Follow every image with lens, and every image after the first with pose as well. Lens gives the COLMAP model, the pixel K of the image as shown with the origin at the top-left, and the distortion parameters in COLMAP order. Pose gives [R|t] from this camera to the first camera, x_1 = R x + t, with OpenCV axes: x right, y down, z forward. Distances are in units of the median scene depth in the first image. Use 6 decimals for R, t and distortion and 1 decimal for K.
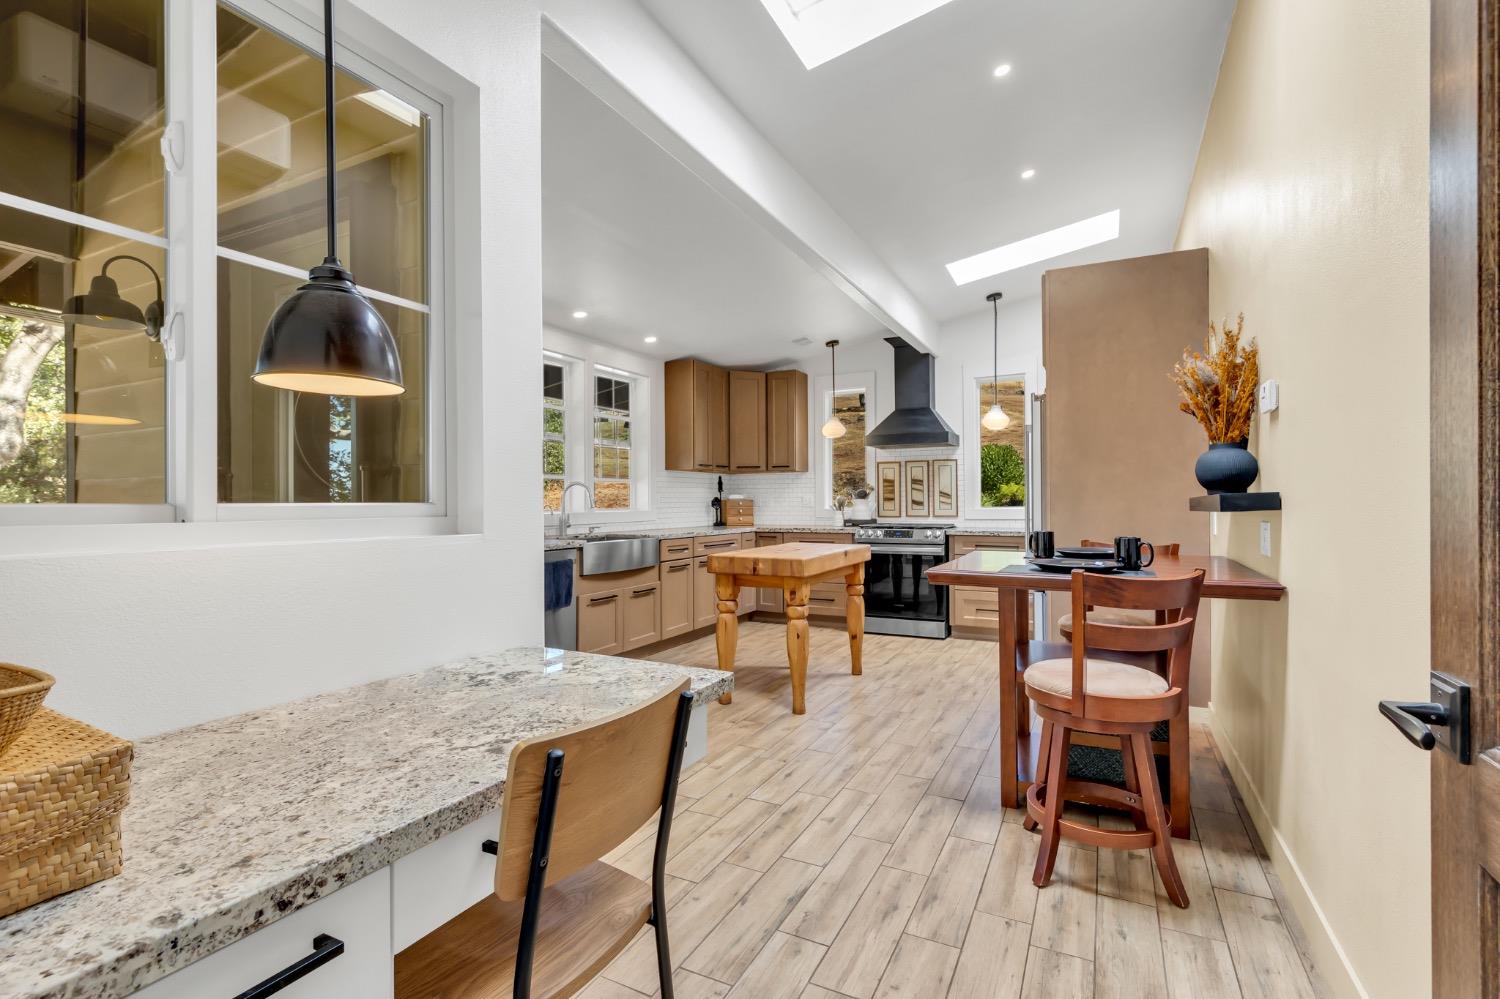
lens RADIAL K [[688.7, 0, 755.2], [0, 688.7, 501.1], [0, 0, 1]] dist [0.000889, 0.000282]
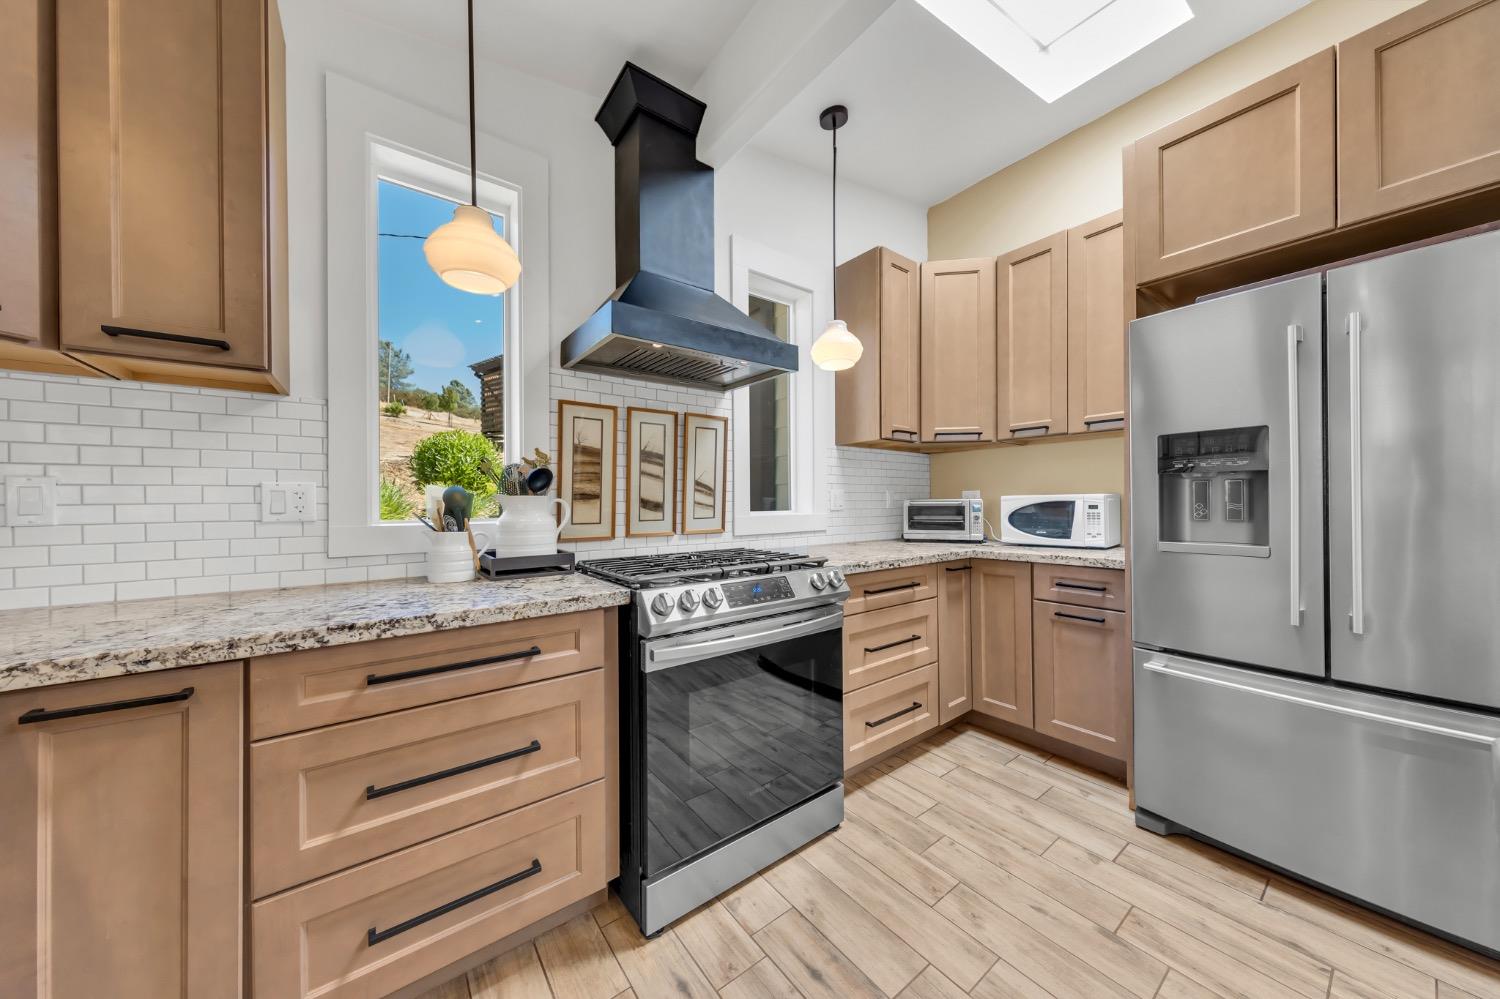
lens RADIAL K [[495.4, 0, 749.3], [0, 495.4, 503.2], [0, 0, 1]] dist [0.001871, -0.000517]
pose [[0.441278, 0.001925, 0.897368, -0.029126], [0.004038, 0.999983, -0.004131, 0.003431], [-0.897361, 0.005446, 0.441263, 1.004152]]
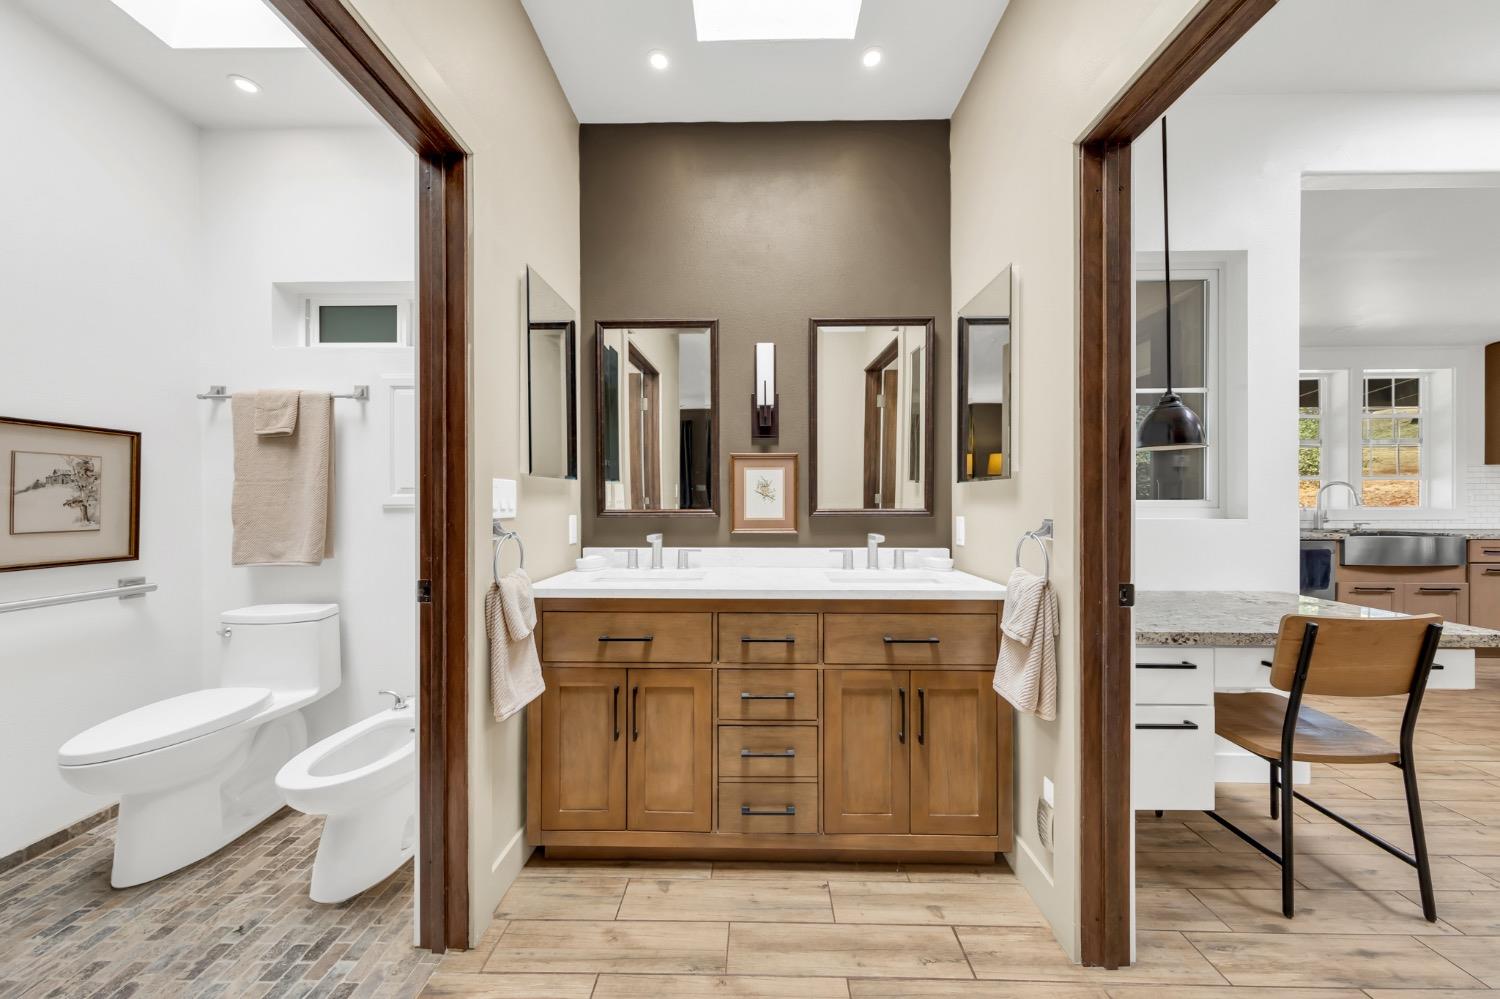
lens RADIAL K [[495.4, 0, 747.3], [0, 495.4, 503.6], [0, 0, 1]] dist [0.001871, -0.000517]
pose [[0.428595, 0.007081, -0.903469, 0.053712], [0.001368, 0.999963, 0.008486, -0.000657], [0.903496, -0.004873, 0.428569, -0.192829]]
